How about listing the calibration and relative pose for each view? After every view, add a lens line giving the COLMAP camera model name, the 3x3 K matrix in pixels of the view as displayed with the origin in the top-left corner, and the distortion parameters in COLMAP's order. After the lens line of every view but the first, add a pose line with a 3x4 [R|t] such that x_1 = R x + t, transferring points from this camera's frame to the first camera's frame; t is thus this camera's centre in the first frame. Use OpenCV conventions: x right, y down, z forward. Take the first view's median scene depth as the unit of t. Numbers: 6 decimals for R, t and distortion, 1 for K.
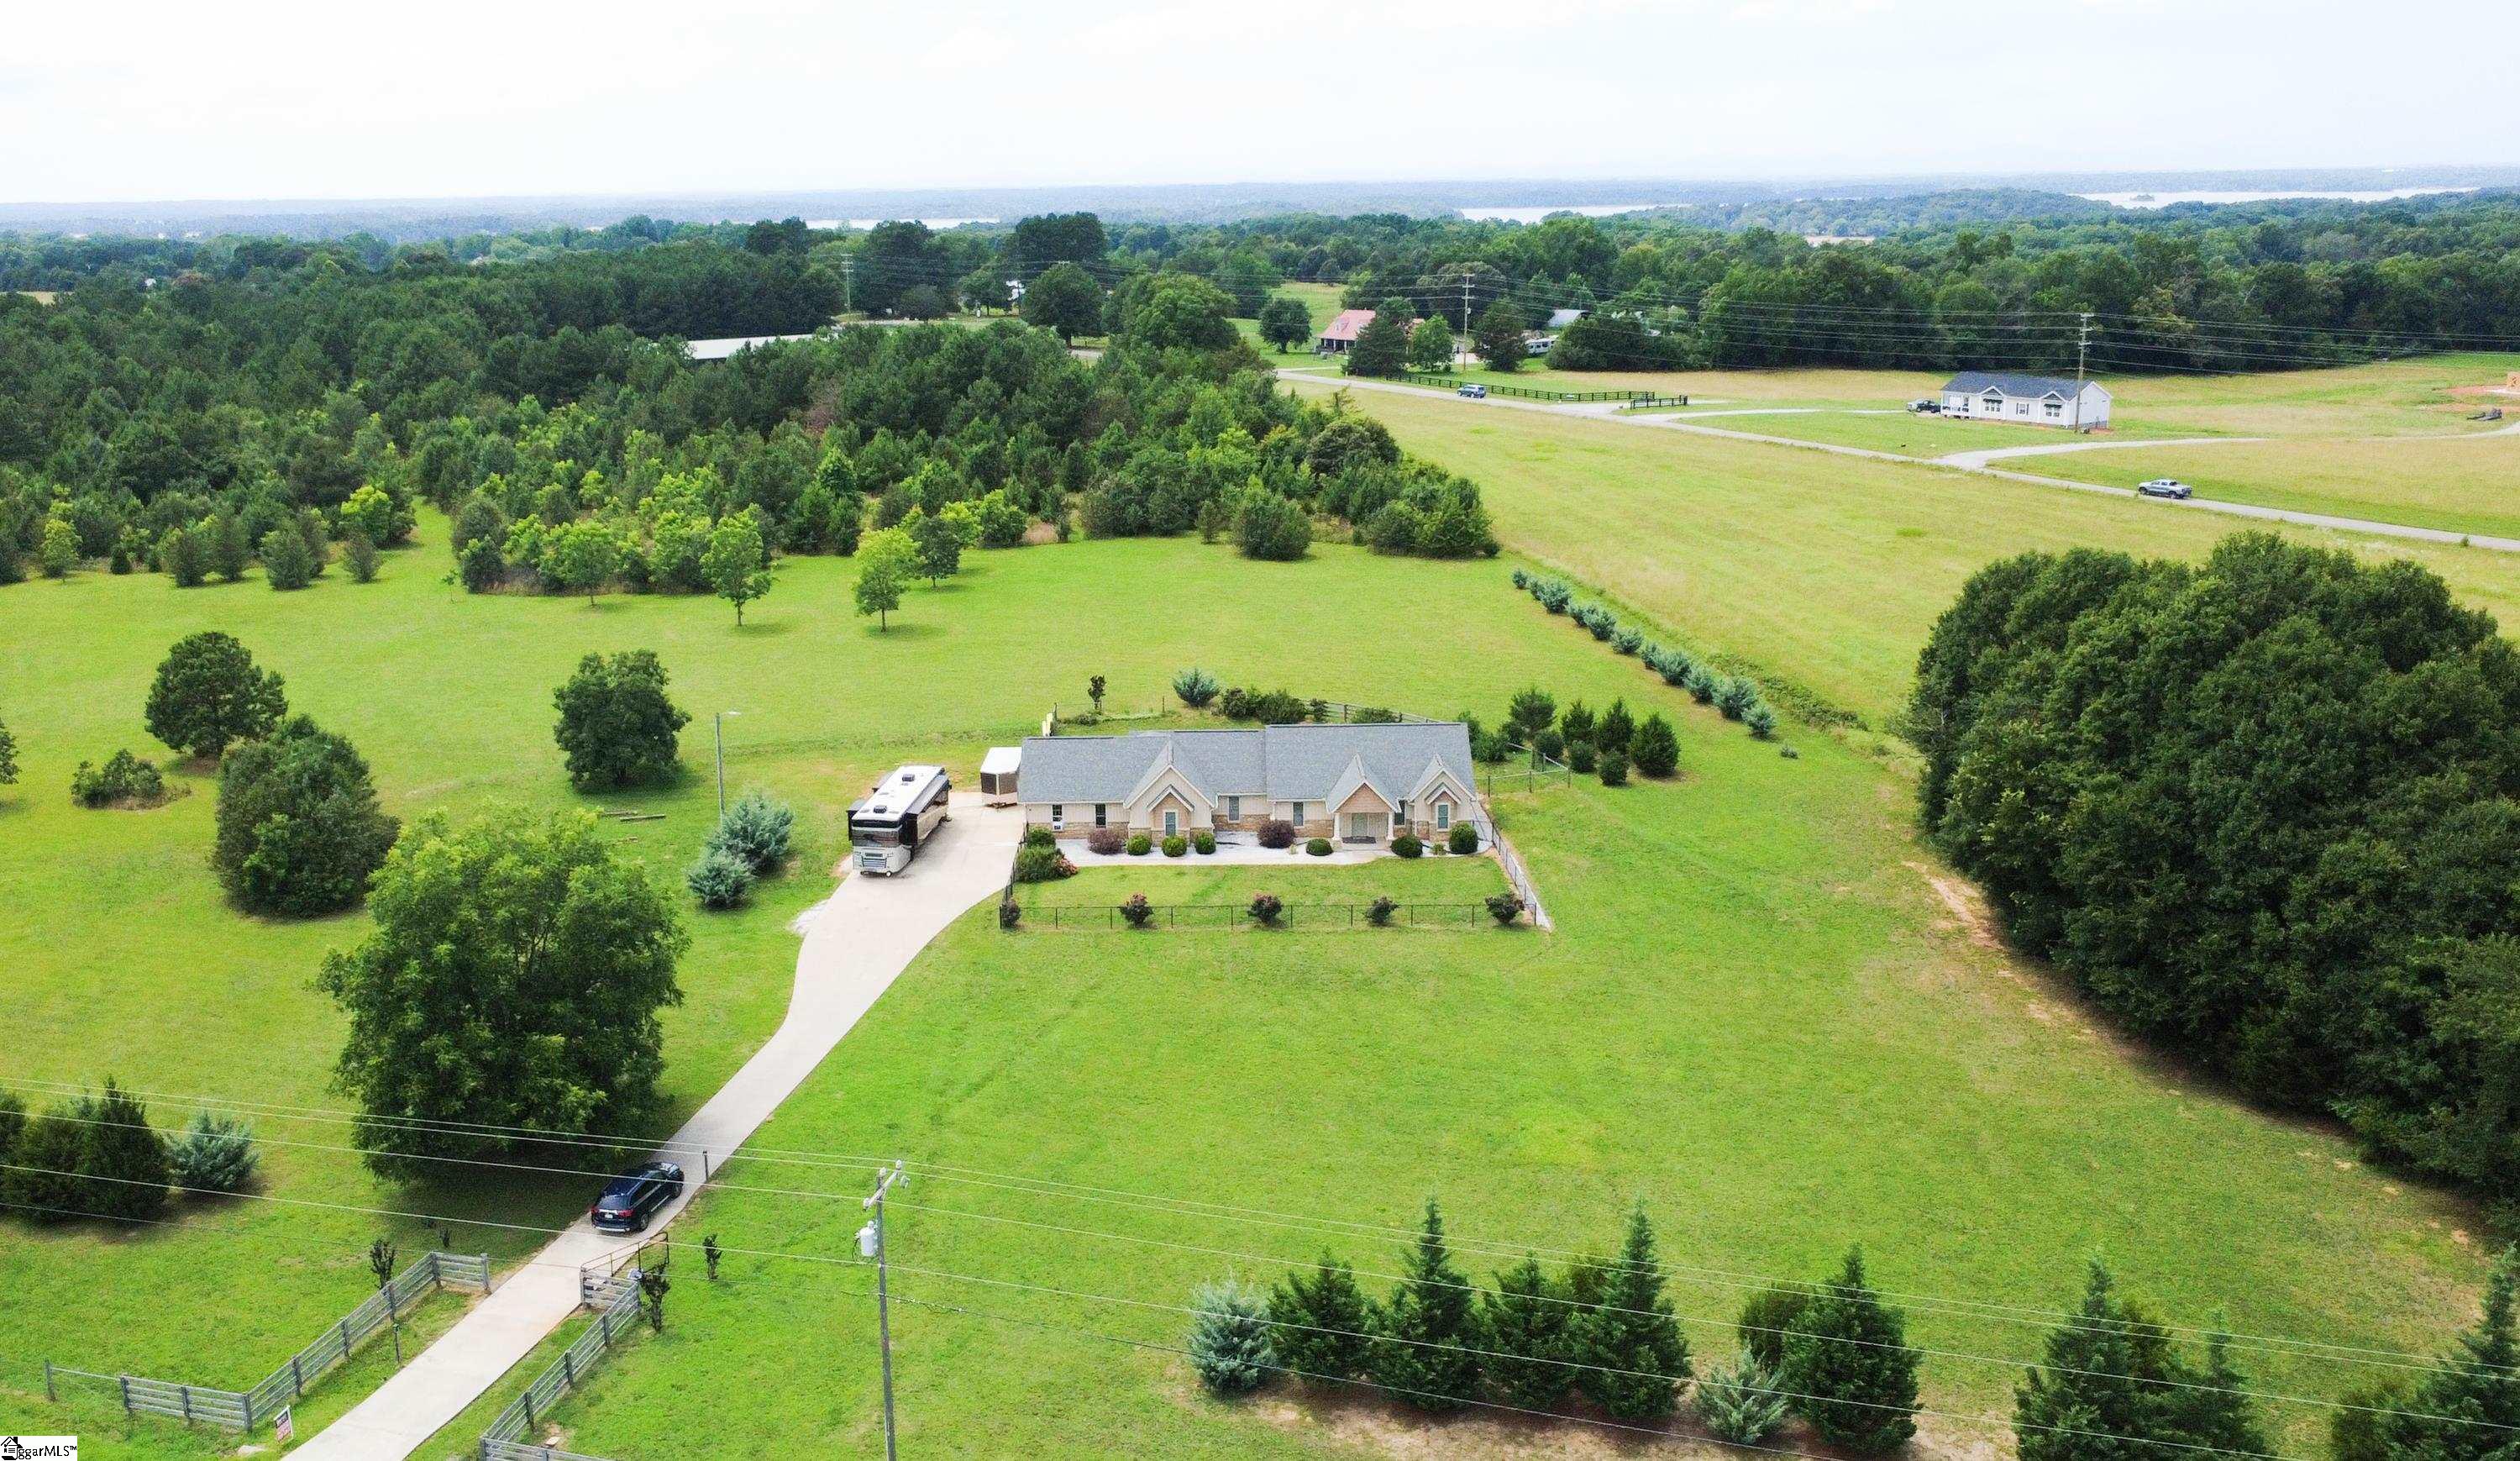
lens RADIAL K [[2143.1, 0, 1178.2], [0, 2143.1, 728.5], [0, 0, 1]] dist [-0.002890, 0.000765]
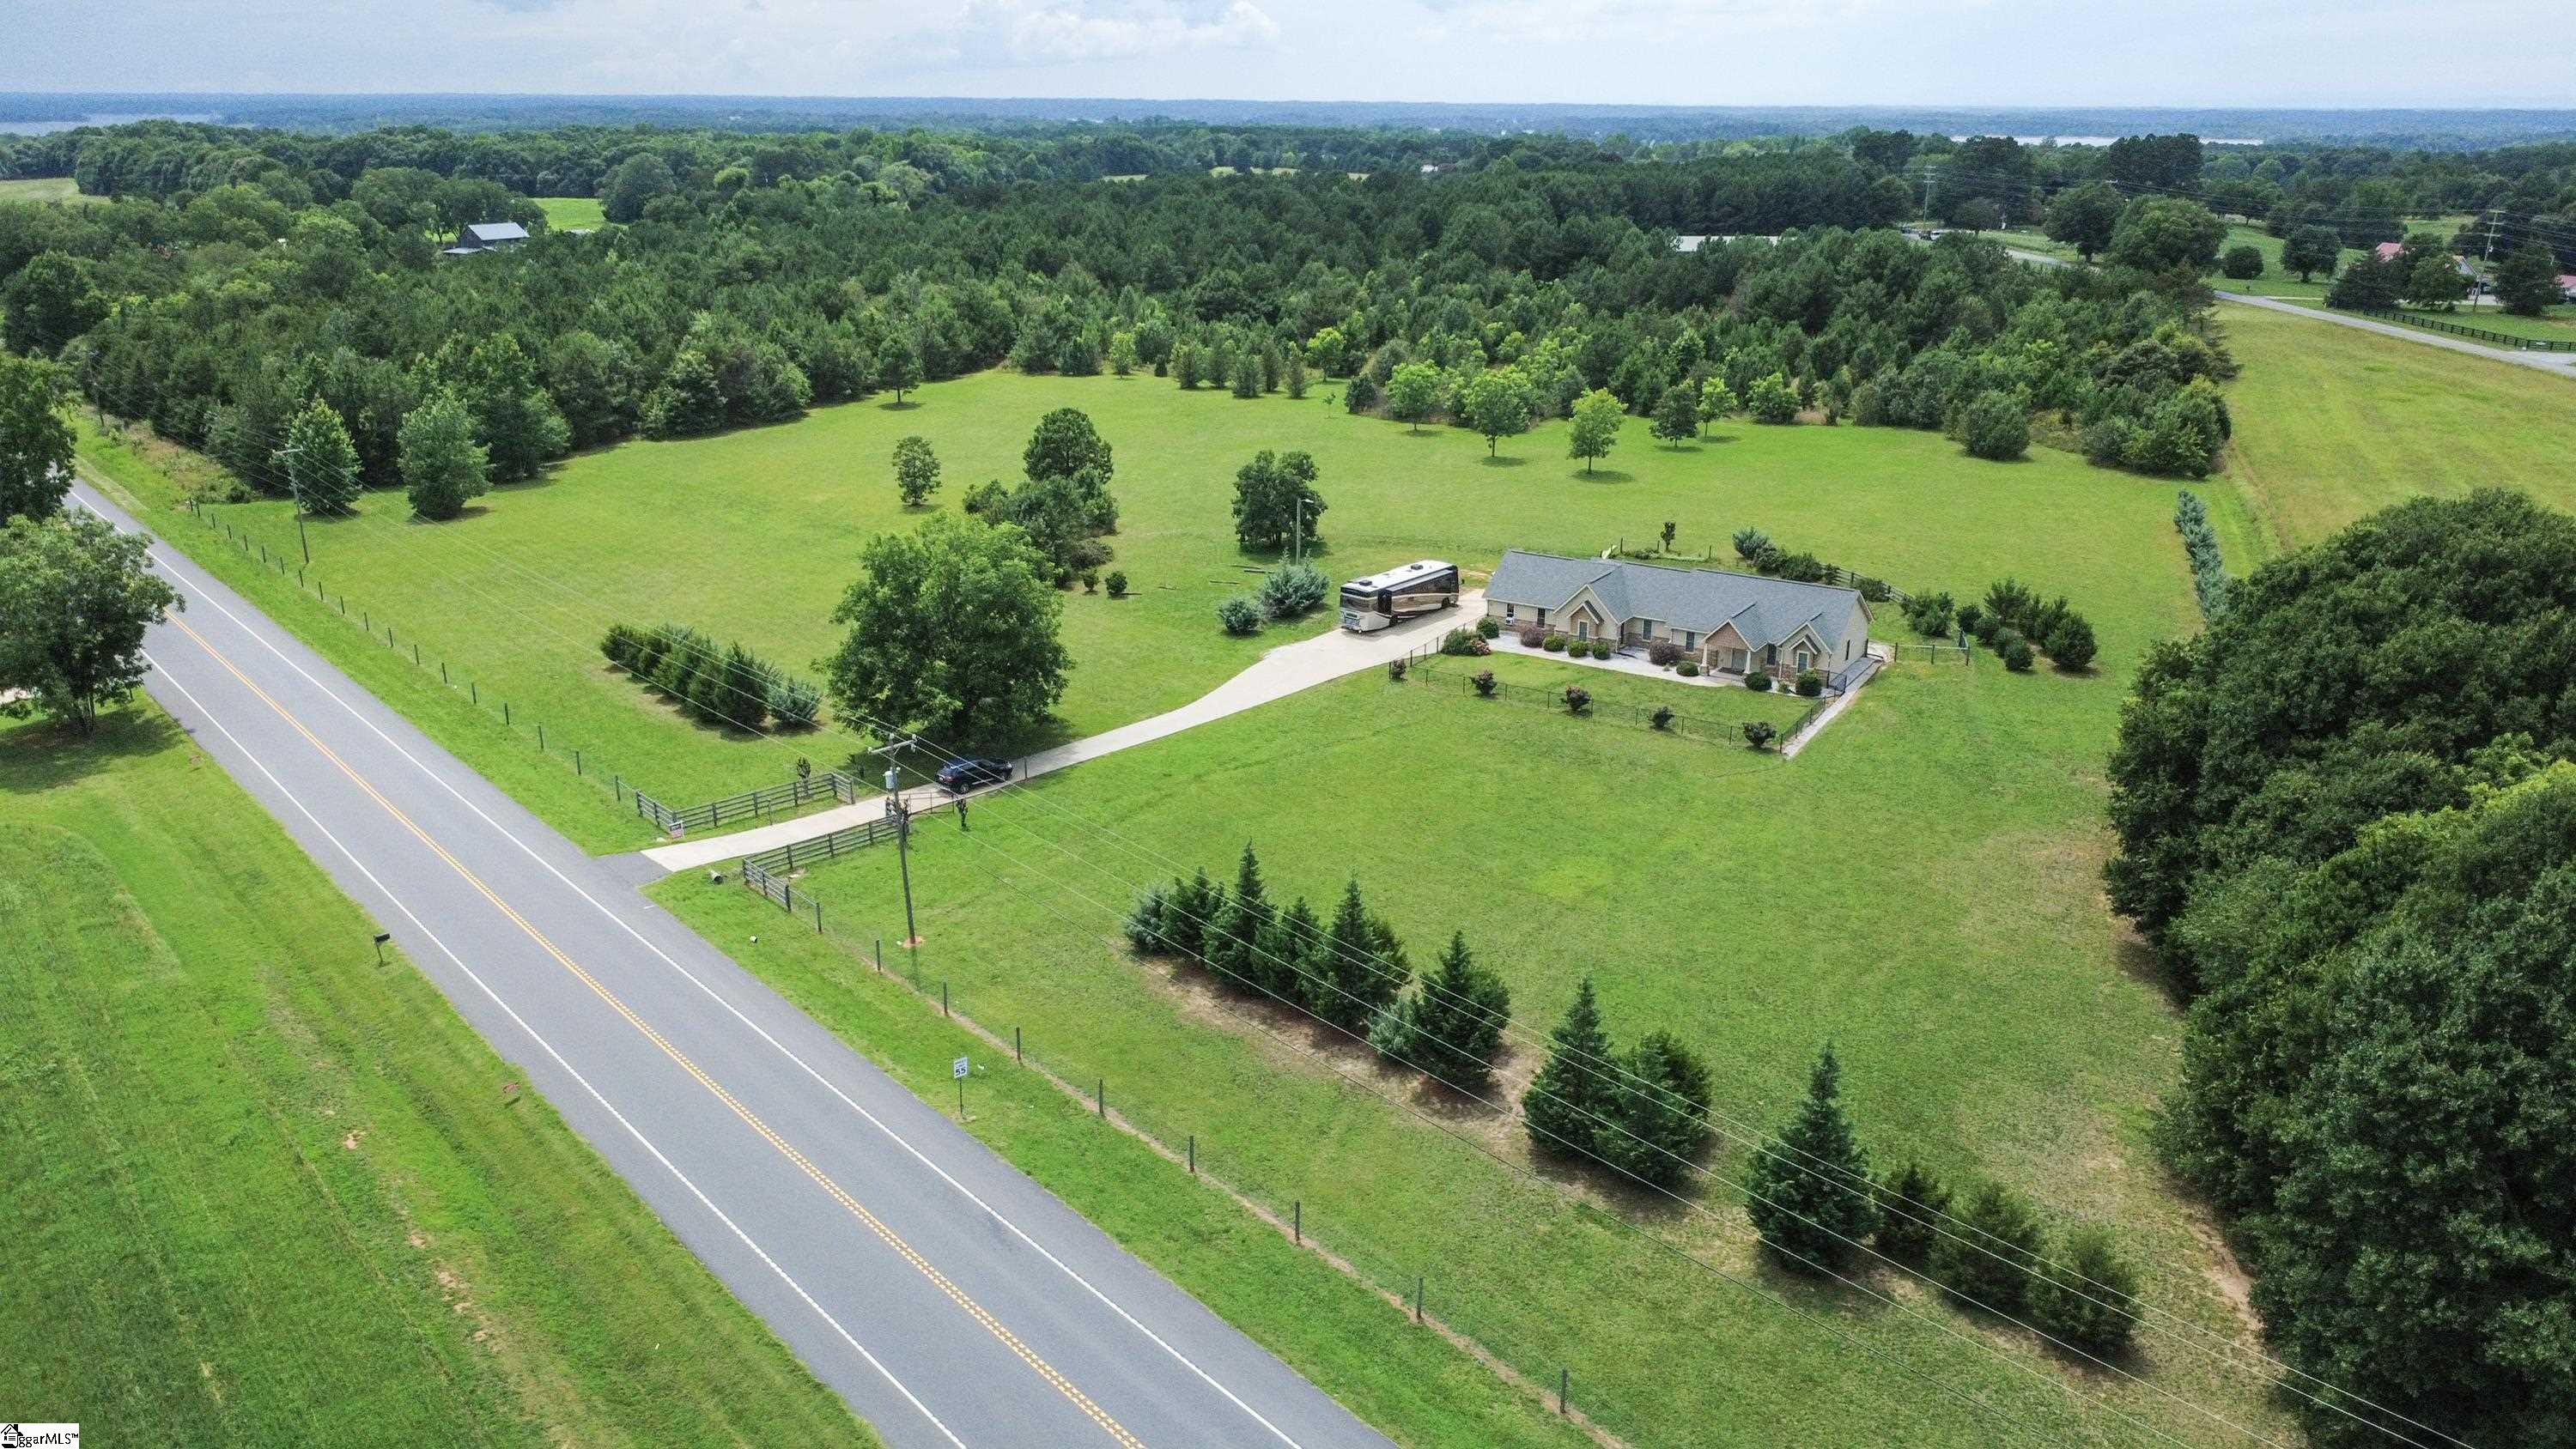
lens RADIAL K [[1881.9, 0, 1296.7], [0, 1881.9, 729.4], [0, 0, 1]] dist [-0.002694, 0.007965]
pose [[0.851900, 0.185522, -0.489743, 0.337853], [-0.147842, 0.982309, 0.114945, -0.000669], [0.502404, -0.025517, 0.864256, -0.024110]]
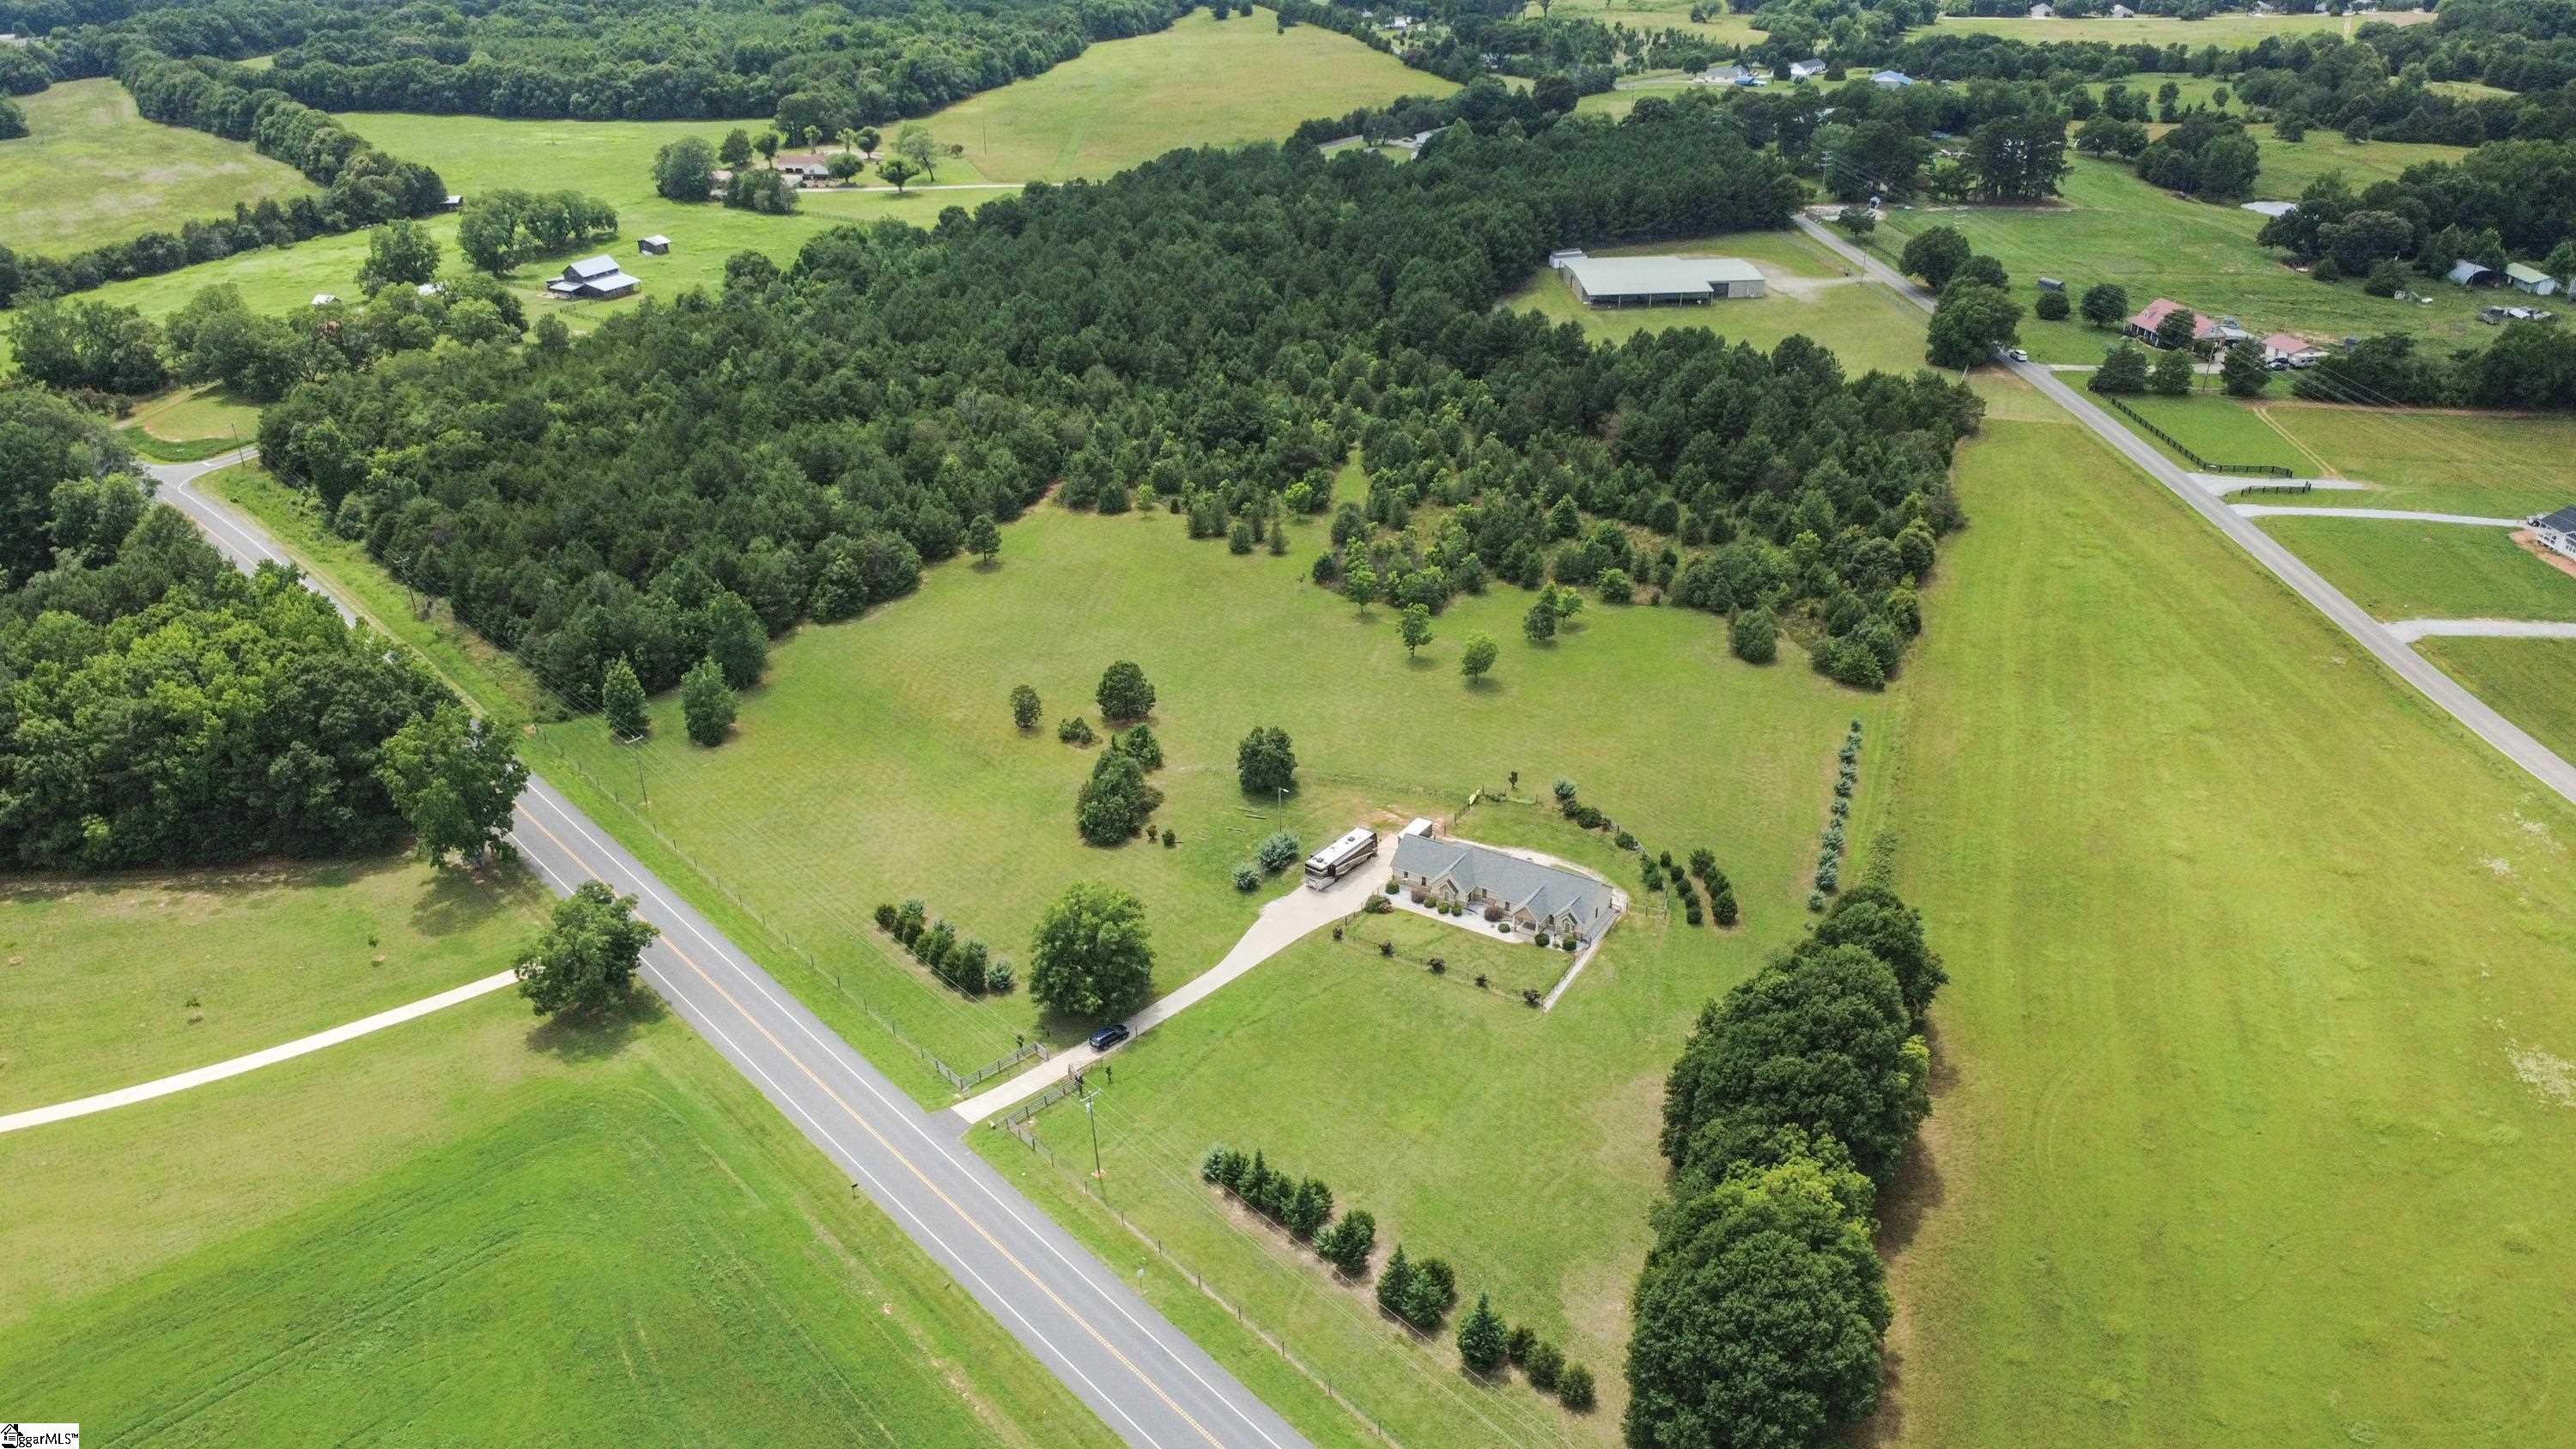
lens RADIAL K [[1881.9, 0, 1296.7], [0, 1881.9, 729.4], [0, 0, 1]] dist [-0.002694, 0.007965]
pose [[0.858014, 0.233110, -0.457681, 0.580346], [-0.125720, 0.959288, 0.252907, -0.481837], [0.498003, -0.159458, 0.852388, -0.544980]]
